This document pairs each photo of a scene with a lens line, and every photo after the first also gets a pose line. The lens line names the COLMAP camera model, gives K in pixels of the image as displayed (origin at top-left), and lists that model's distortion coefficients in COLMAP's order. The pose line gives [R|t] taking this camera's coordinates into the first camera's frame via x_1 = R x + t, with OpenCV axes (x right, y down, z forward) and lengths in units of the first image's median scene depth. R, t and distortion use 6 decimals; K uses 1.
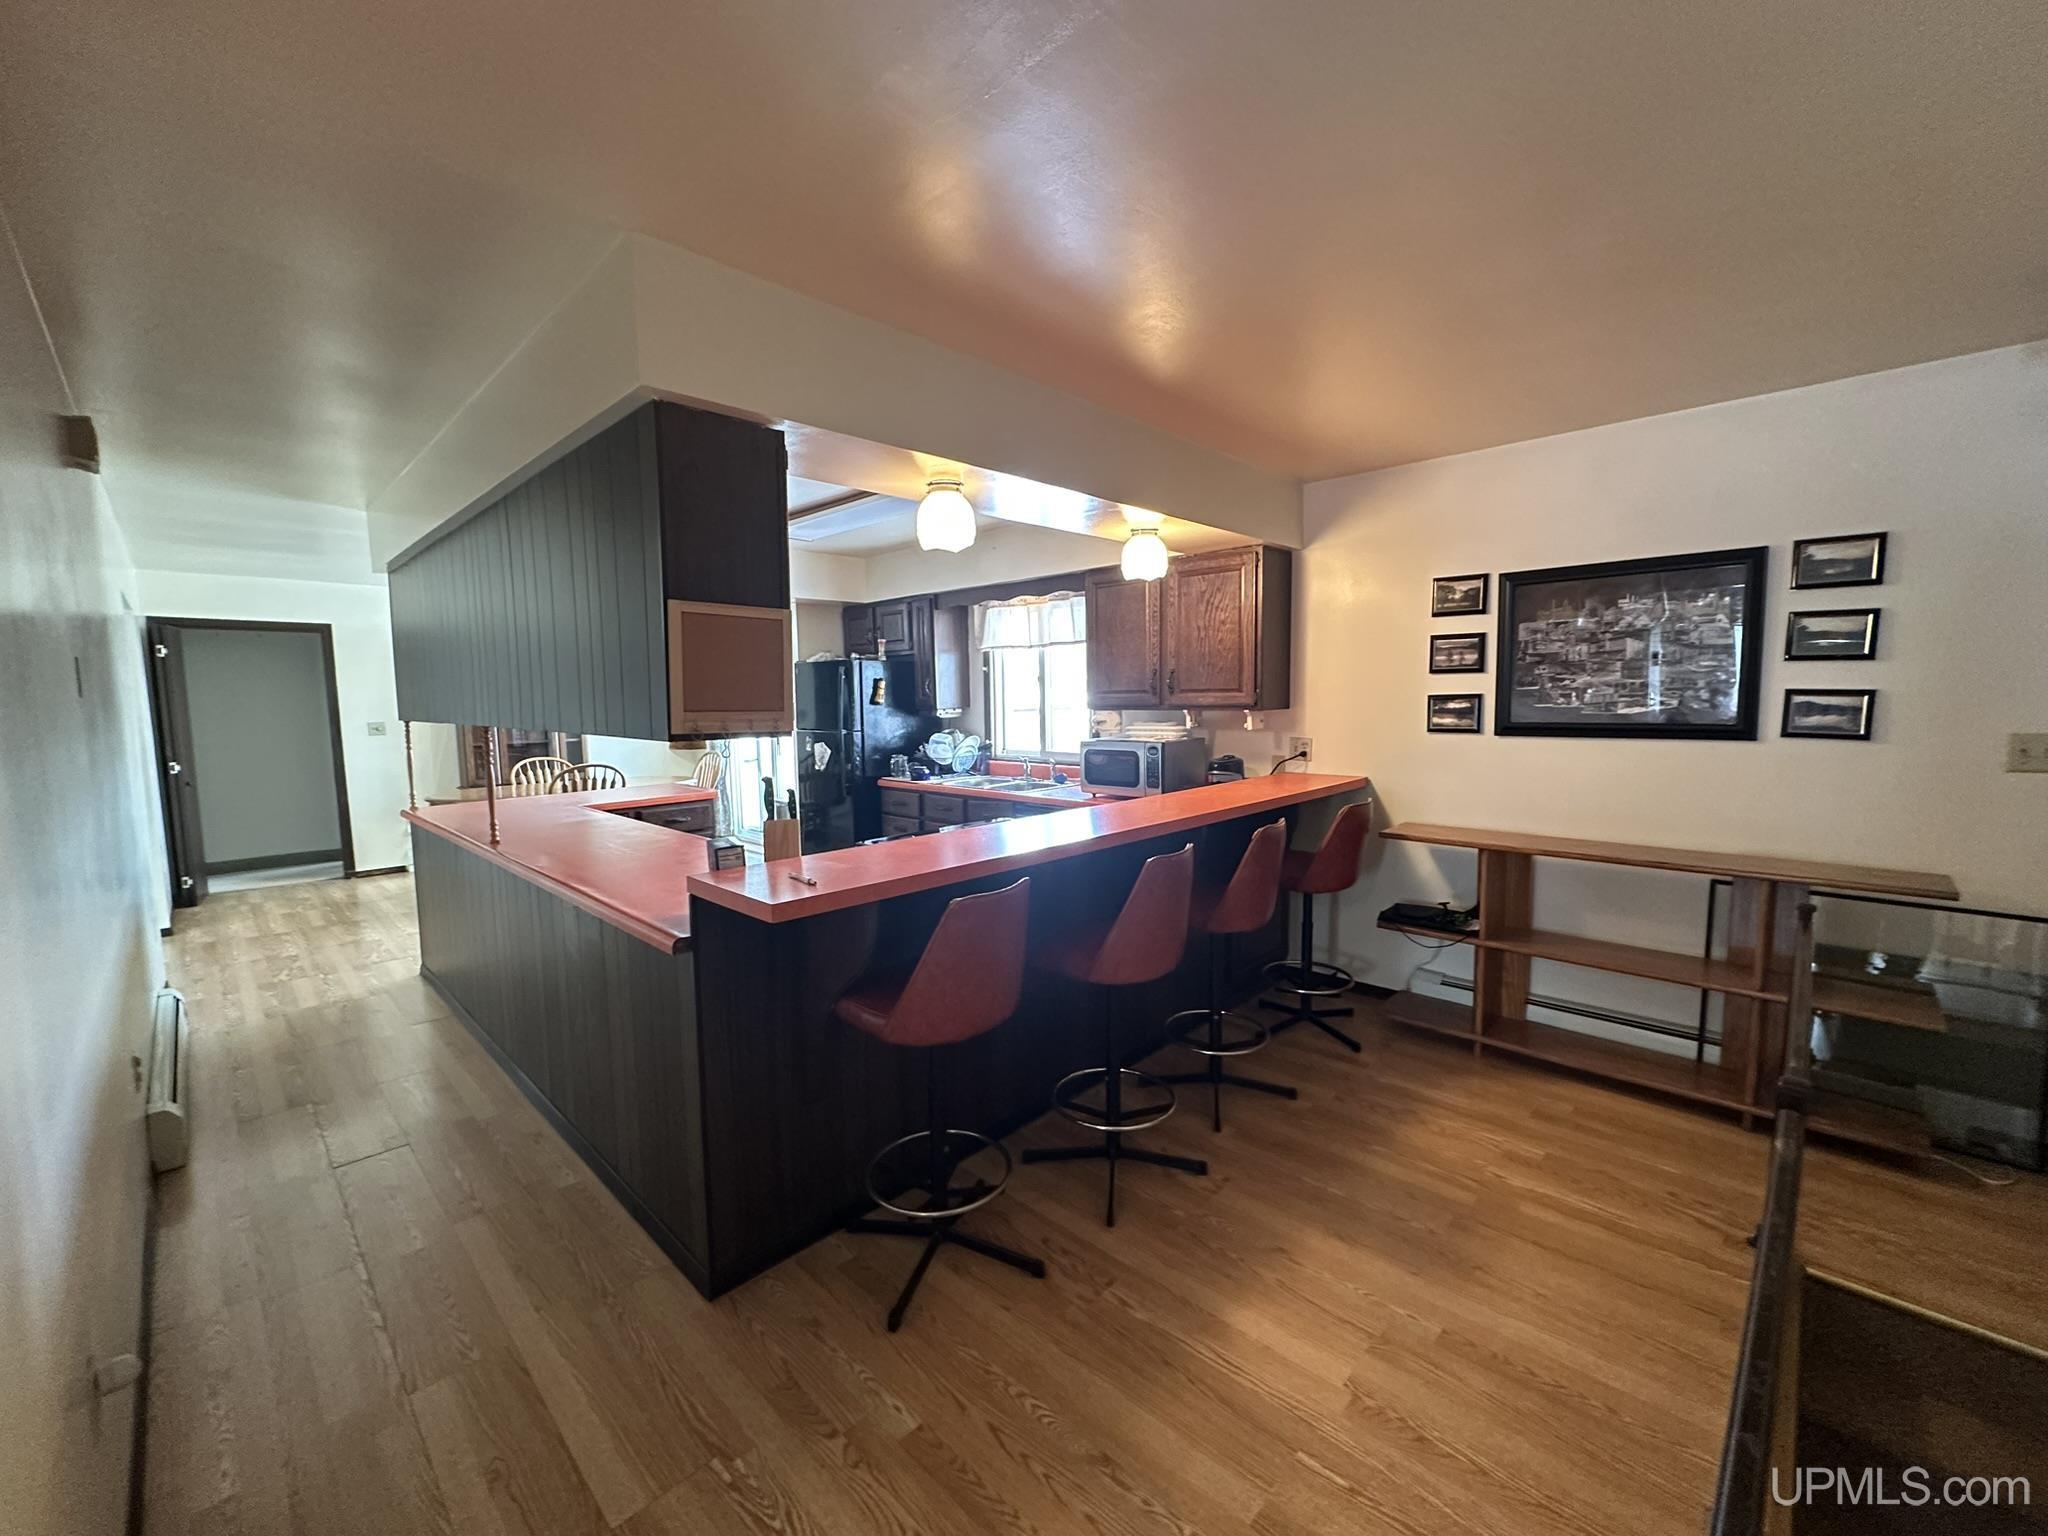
lens RADIAL K [[816.6, 0, 1024.6], [0, 816.6, 768.5], [0, 0, 1]] dist [0.000297, 0.000198]
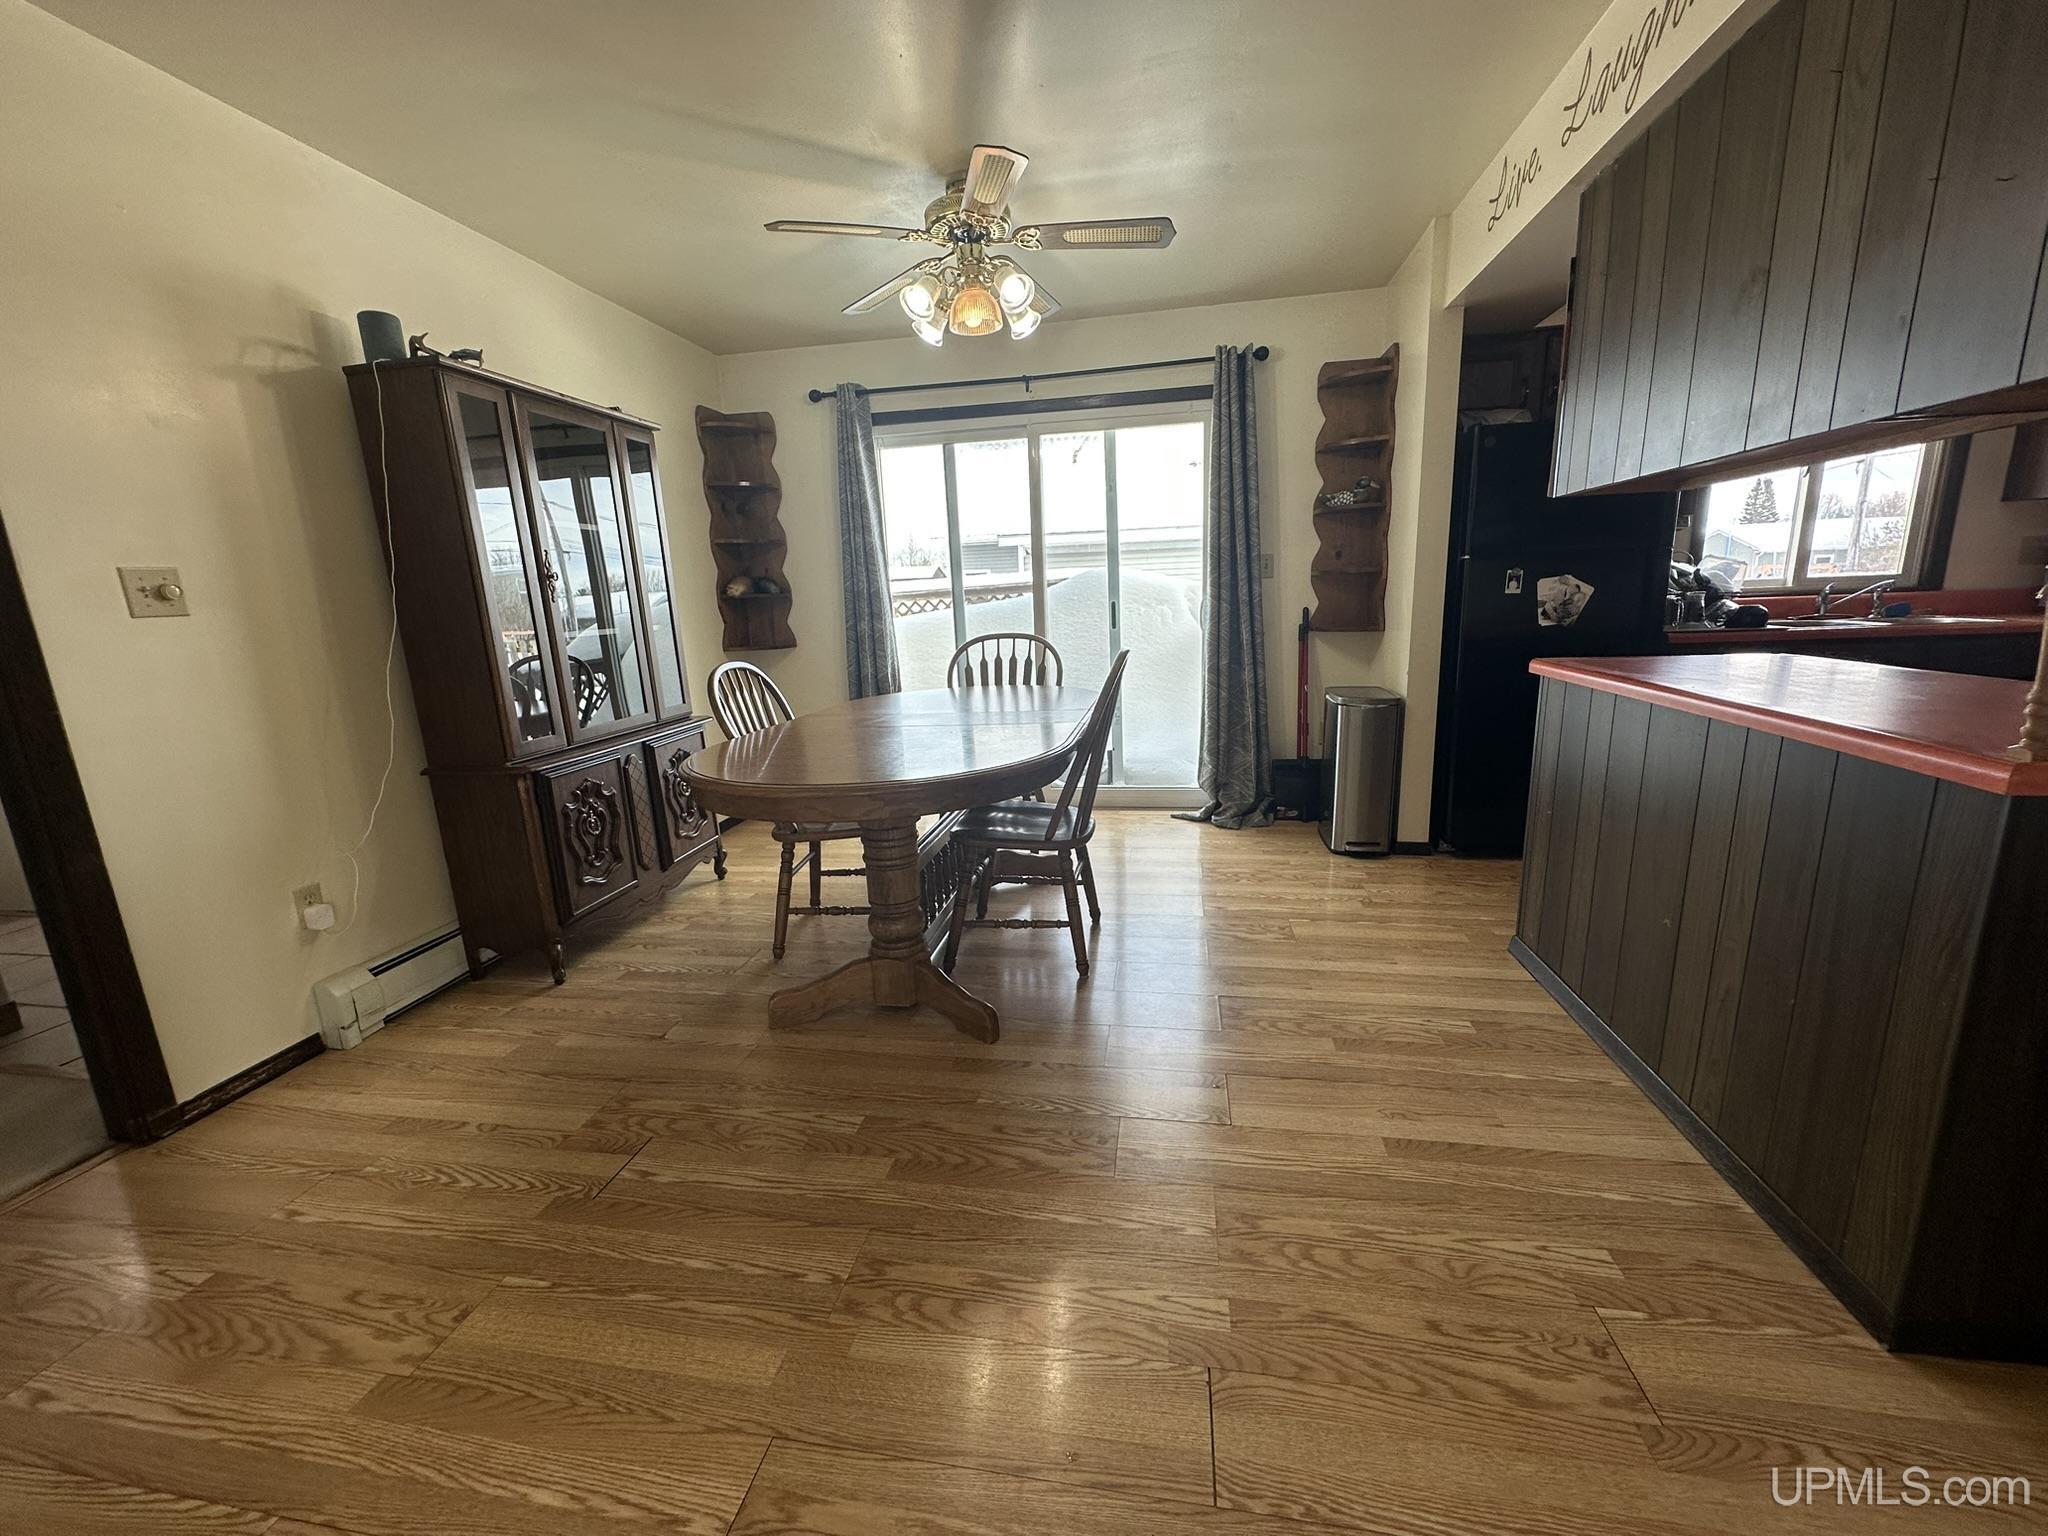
lens RADIAL K [[816.6, 0, 1030.0], [0, 816.6, 769.7], [0, 0, 1]] dist [0.000297, 0.000198]
pose [[0.825407, -0.138990, 0.547161, -0.713054], [0.077916, 0.987991, 0.133431, -0.003352], [-0.559135, -0.067502, 0.826324, 0.606089]]
